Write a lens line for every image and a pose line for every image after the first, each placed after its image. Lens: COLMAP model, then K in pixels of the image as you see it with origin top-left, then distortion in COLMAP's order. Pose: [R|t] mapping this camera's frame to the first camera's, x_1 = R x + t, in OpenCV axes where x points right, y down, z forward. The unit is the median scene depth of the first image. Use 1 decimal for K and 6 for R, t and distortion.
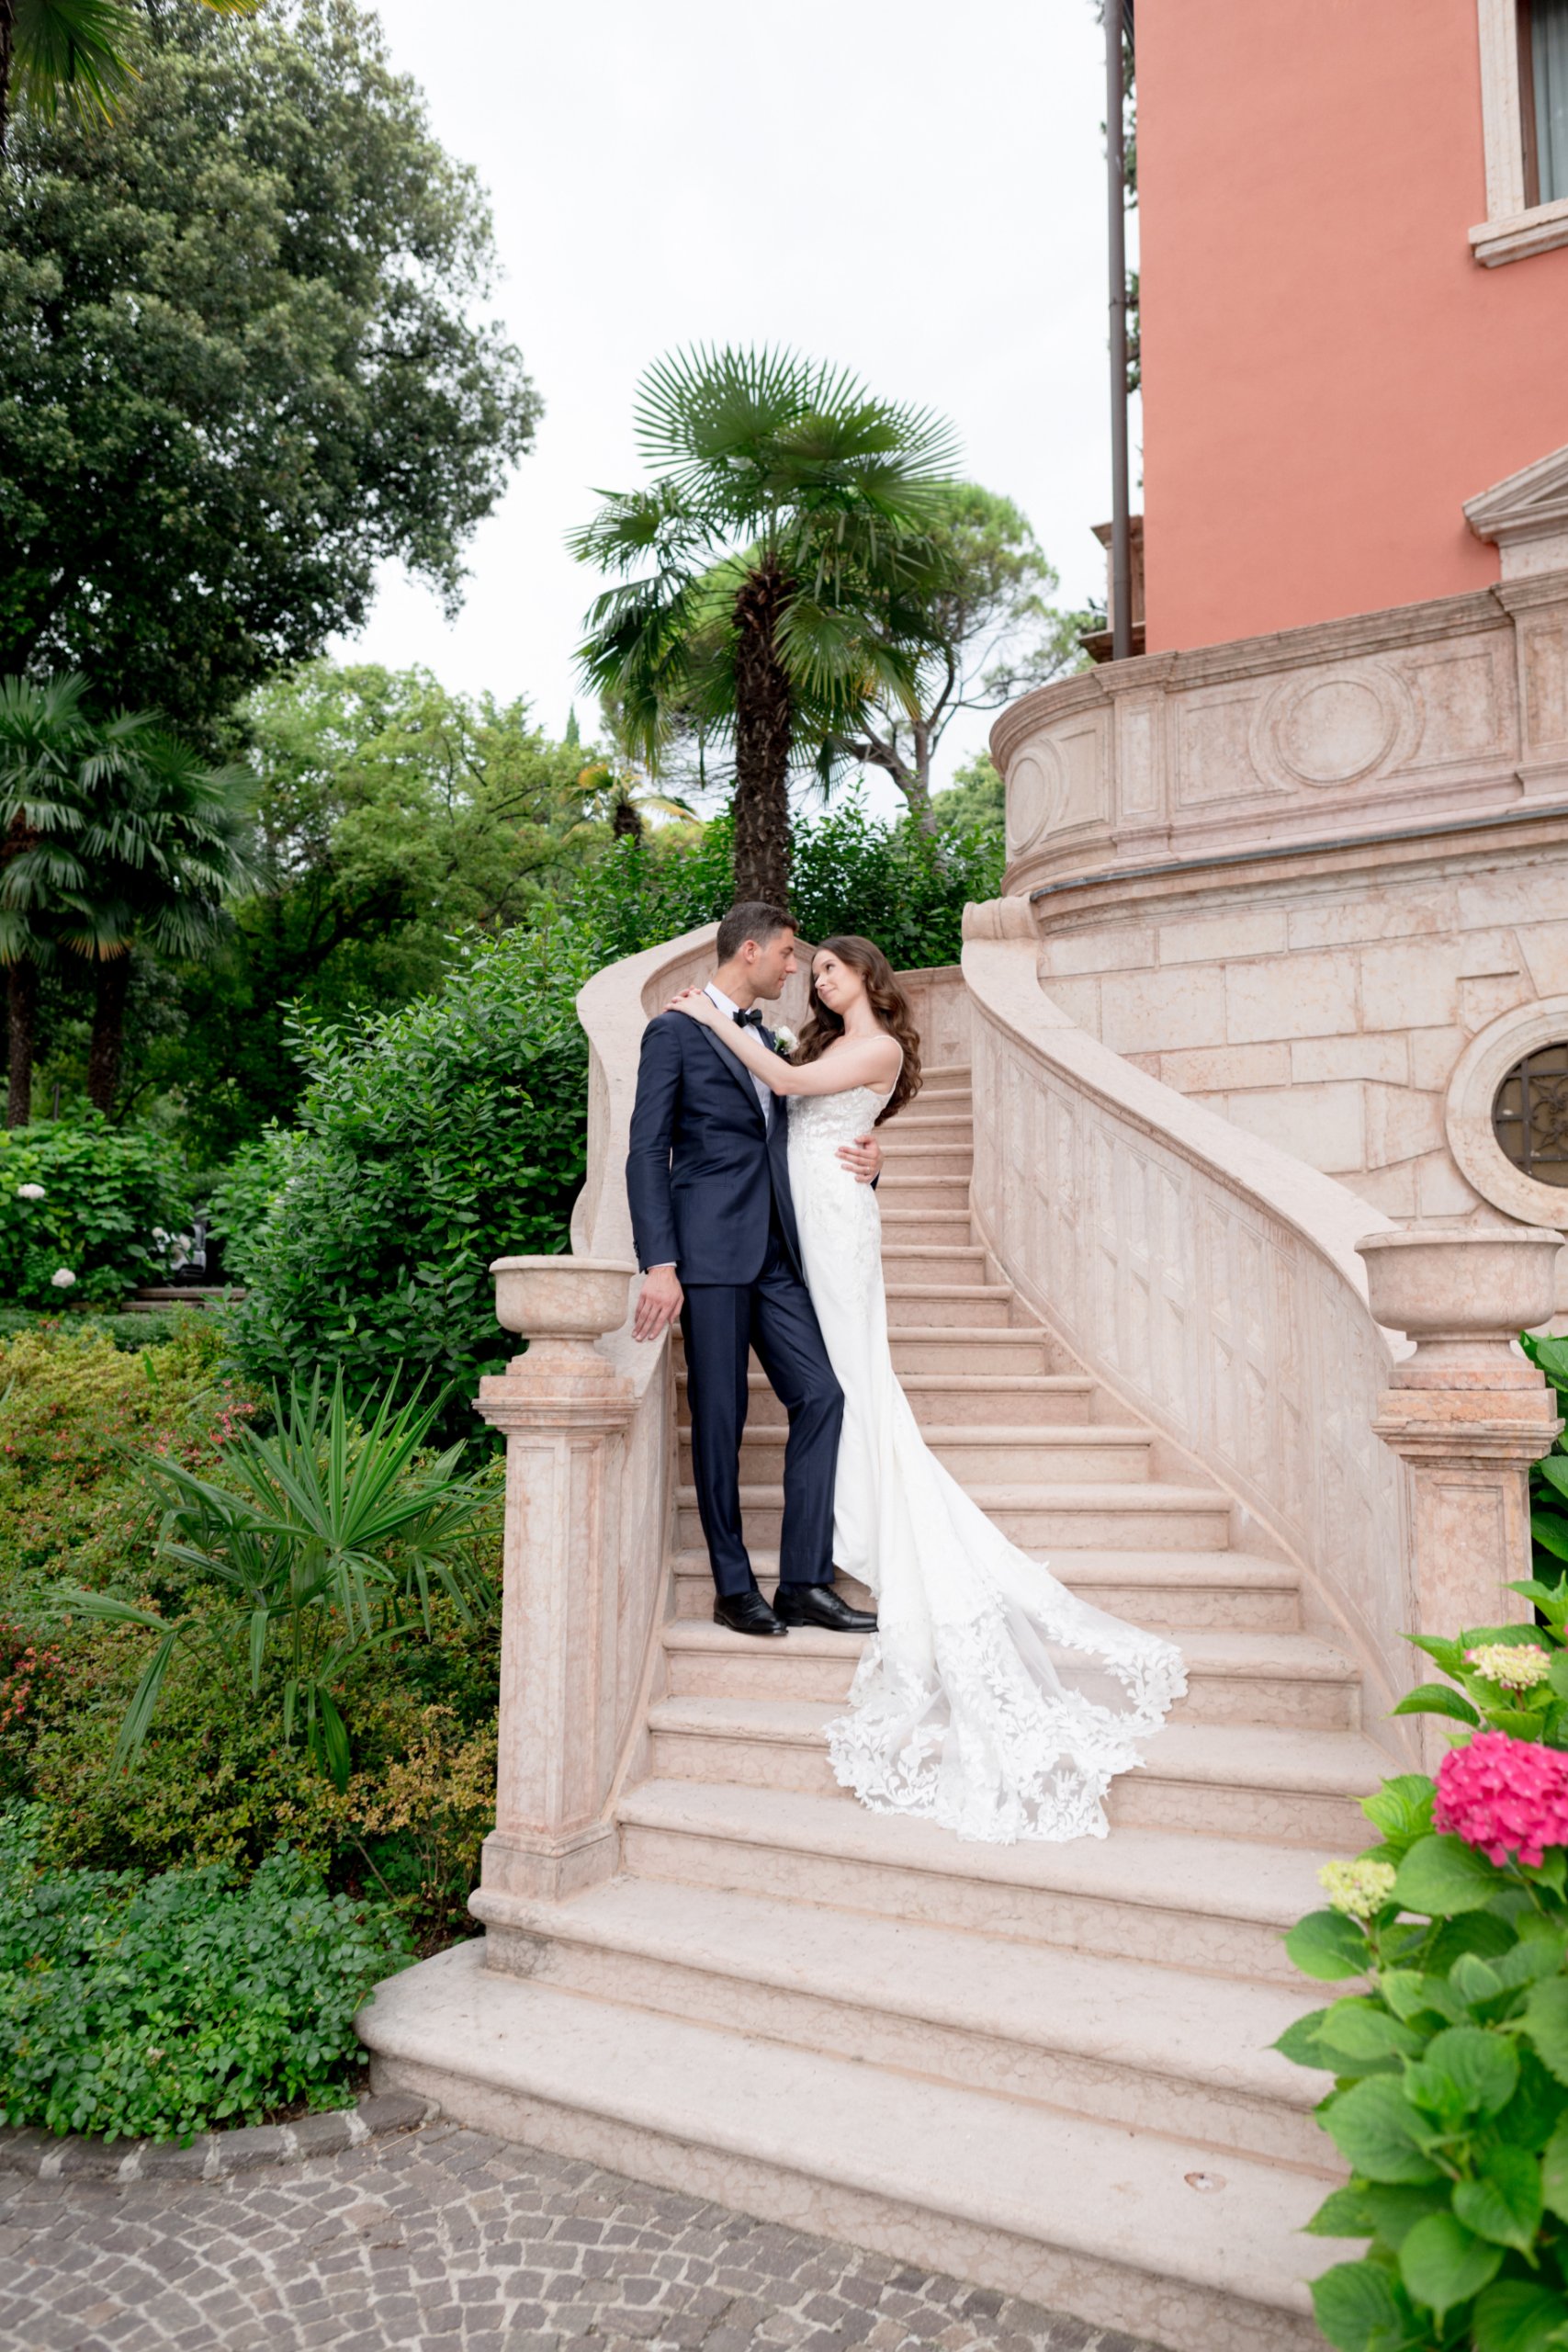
lens RADIAL K [[1537.9, 0, 792.0], [0, 1537.9, 1154.8], [0, 0, 1]] dist [0.000871, -0.004025]
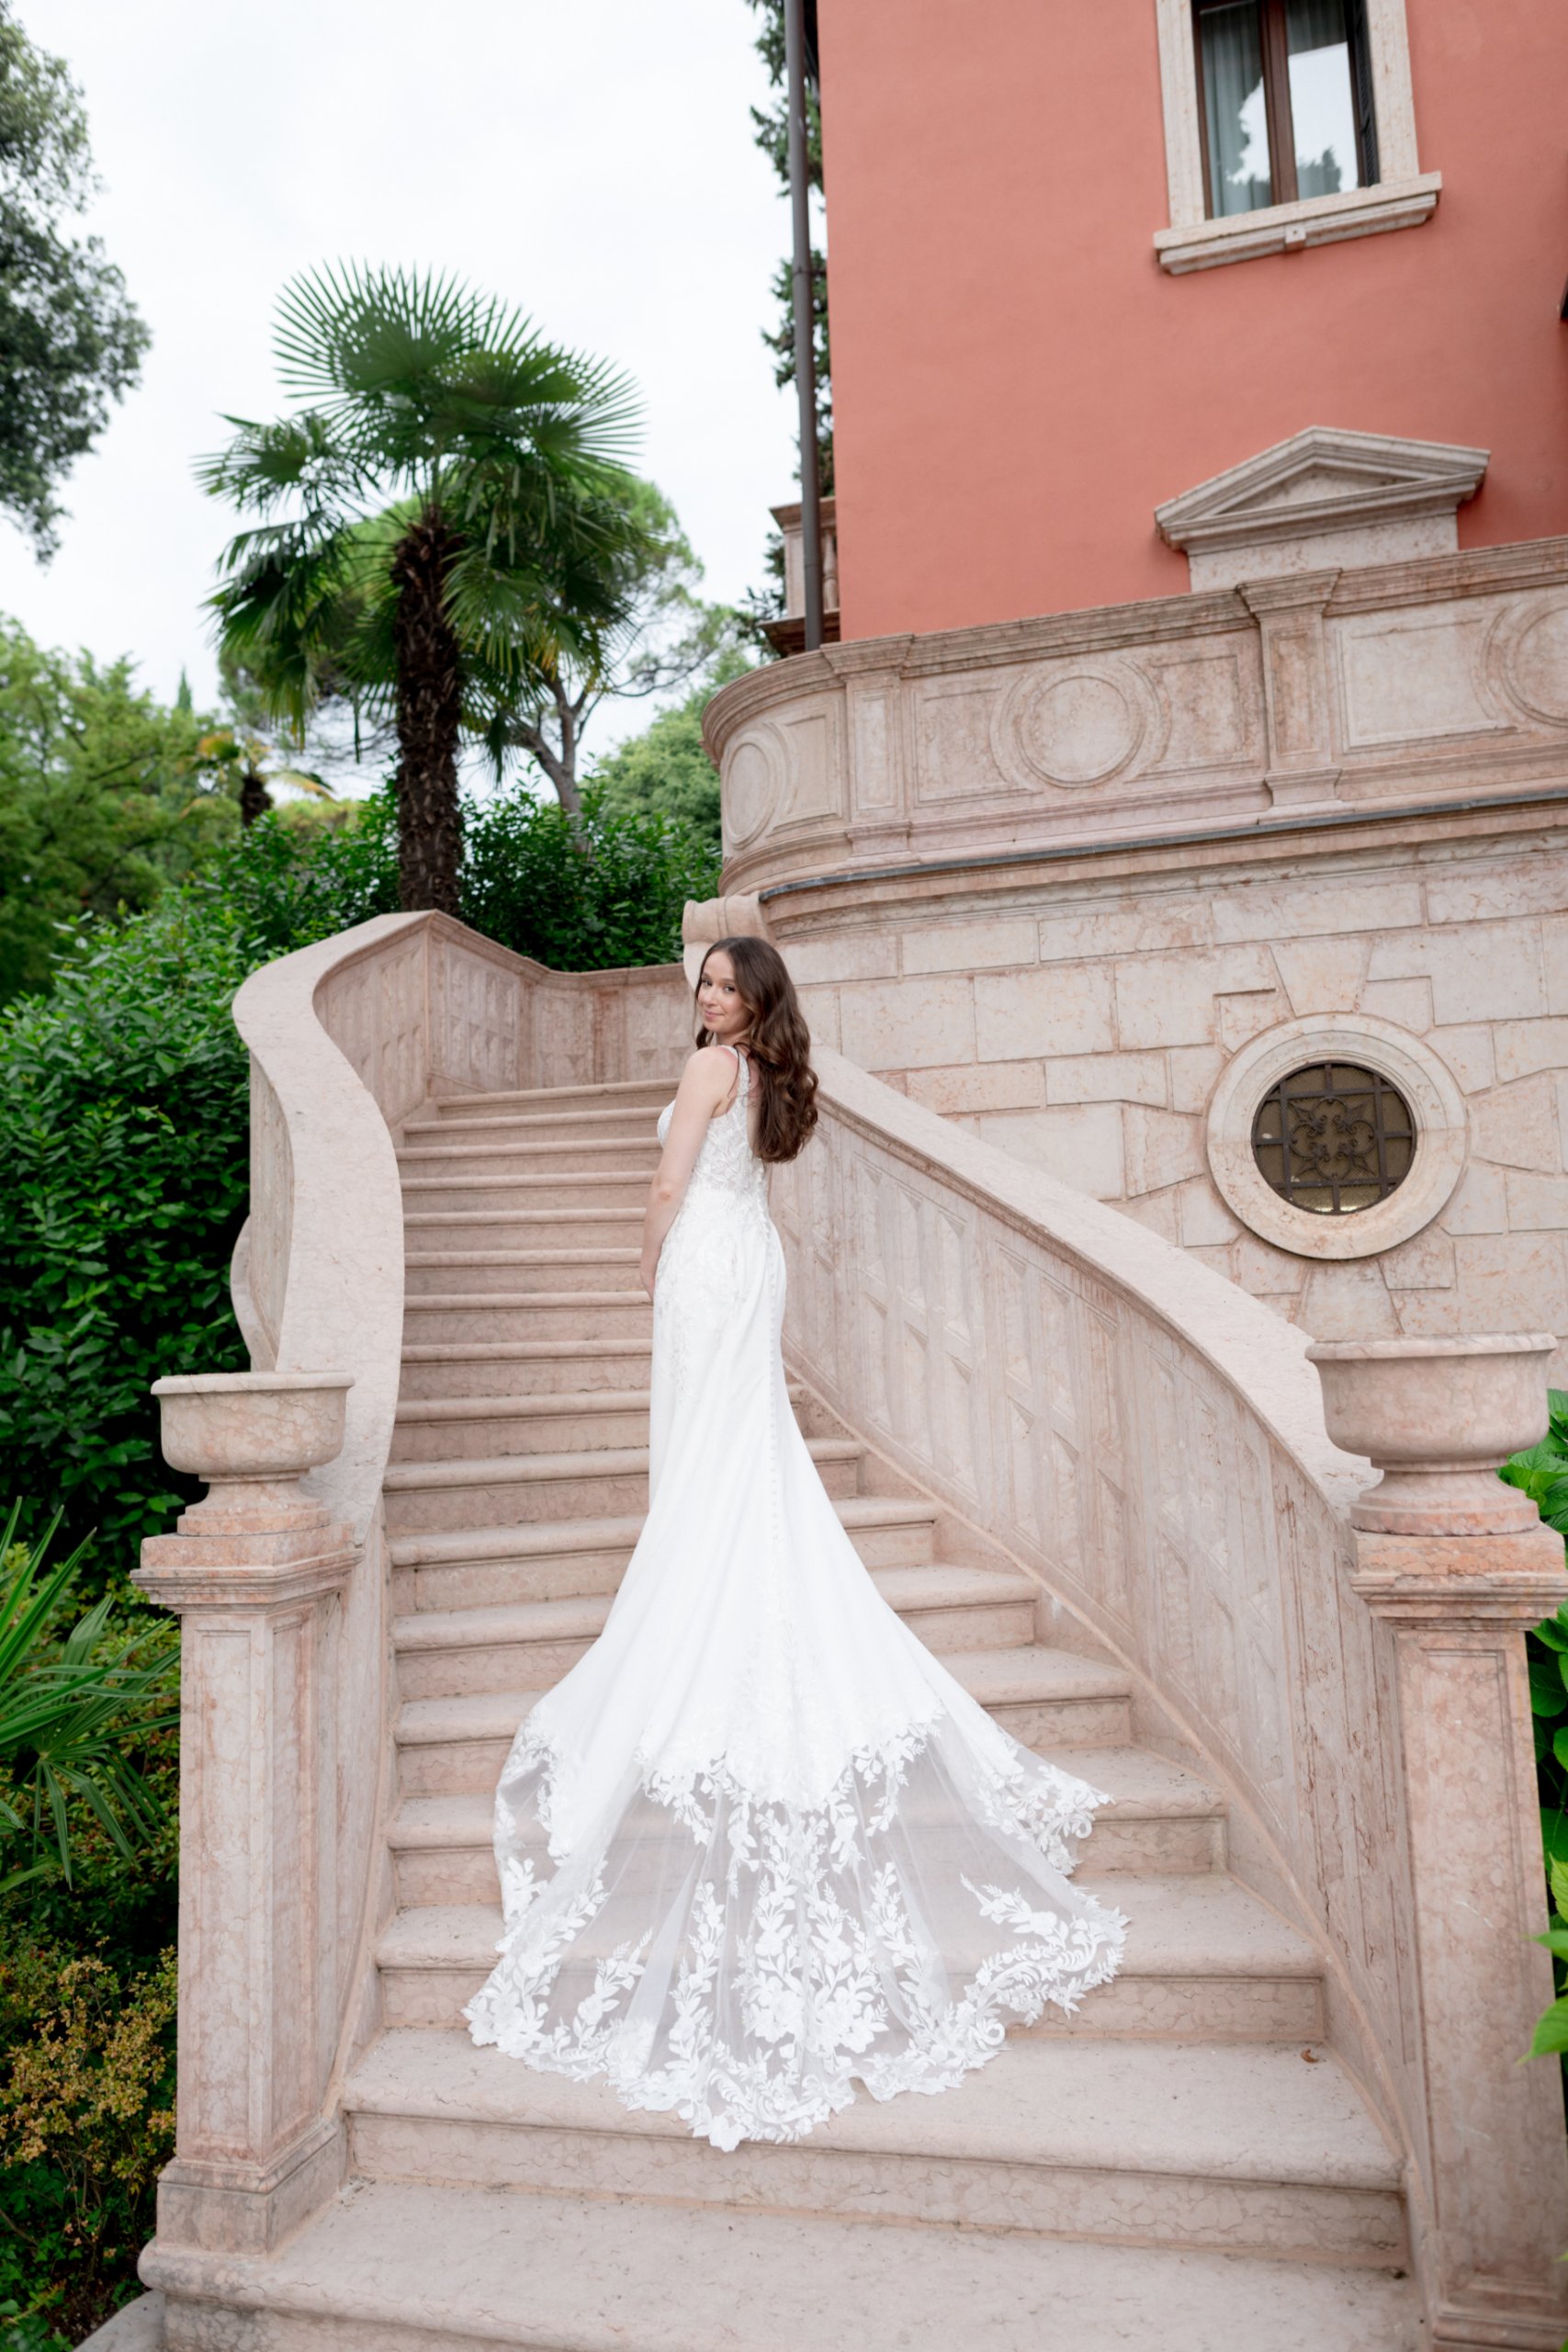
lens RADIAL K [[1537.9, 0, 792.0], [0, 1537.9, 1154.8], [0, 0, 1]] dist [0.000871, -0.004025]
pose [[0.973208, -0.013821, 0.229509, -0.032586], [0.012217, 0.999890, 0.008410, -0.021307], [-0.229600, -0.005381, 0.973270, 0.104995]]
